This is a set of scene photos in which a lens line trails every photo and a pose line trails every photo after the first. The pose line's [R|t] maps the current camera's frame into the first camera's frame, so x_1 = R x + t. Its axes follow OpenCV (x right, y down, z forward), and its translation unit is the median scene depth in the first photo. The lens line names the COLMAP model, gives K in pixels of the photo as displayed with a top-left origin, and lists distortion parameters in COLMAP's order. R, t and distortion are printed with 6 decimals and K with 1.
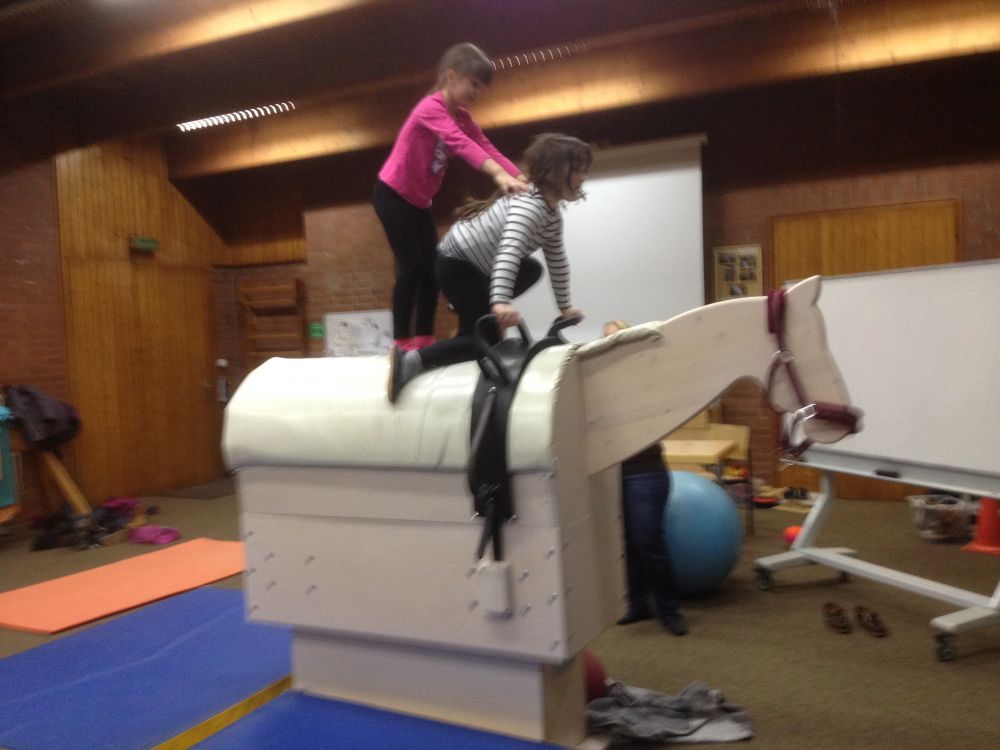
lens RADIAL K [[942.6, 0, 495.6], [0, 942.6, 376.8], [0, 0, 1]] dist [0.162554, -0.364202]
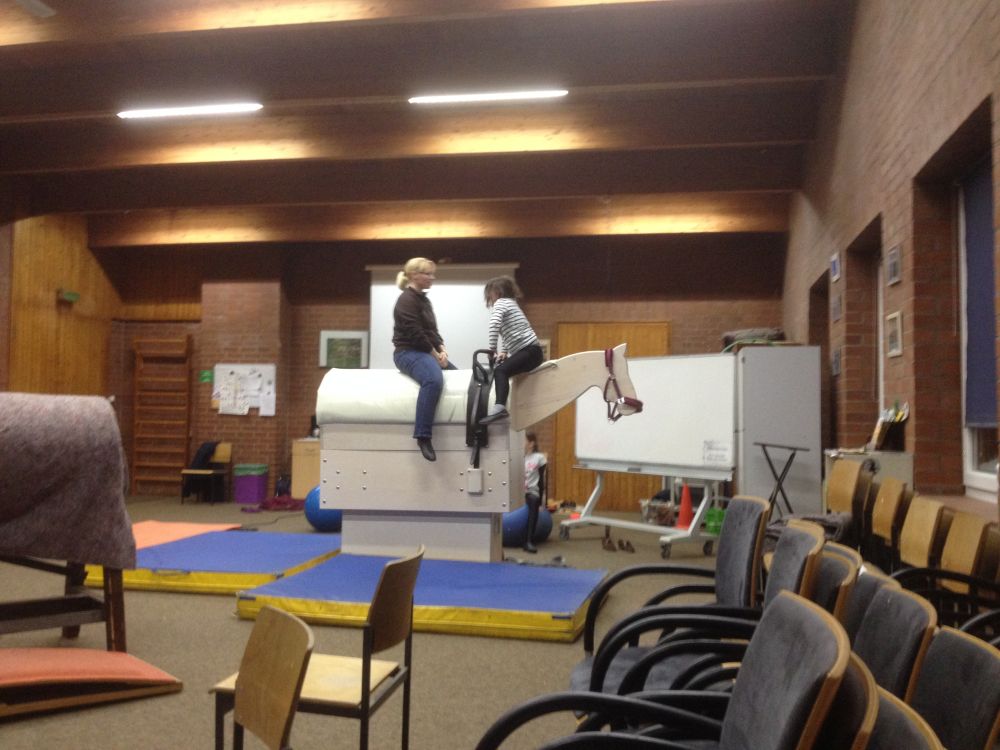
lens RADIAL K [[925.8, 0, 496.9], [0, 925.8, 384.6], [0, 0, 1]] dist [0.205496, -0.458169]
pose [[0.956848, 0.069909, 0.282054, -0.220224], [-0.047000, 0.995082, -0.087192, 0.067238], [-0.286762, 0.070173, 0.955428, -0.387501]]
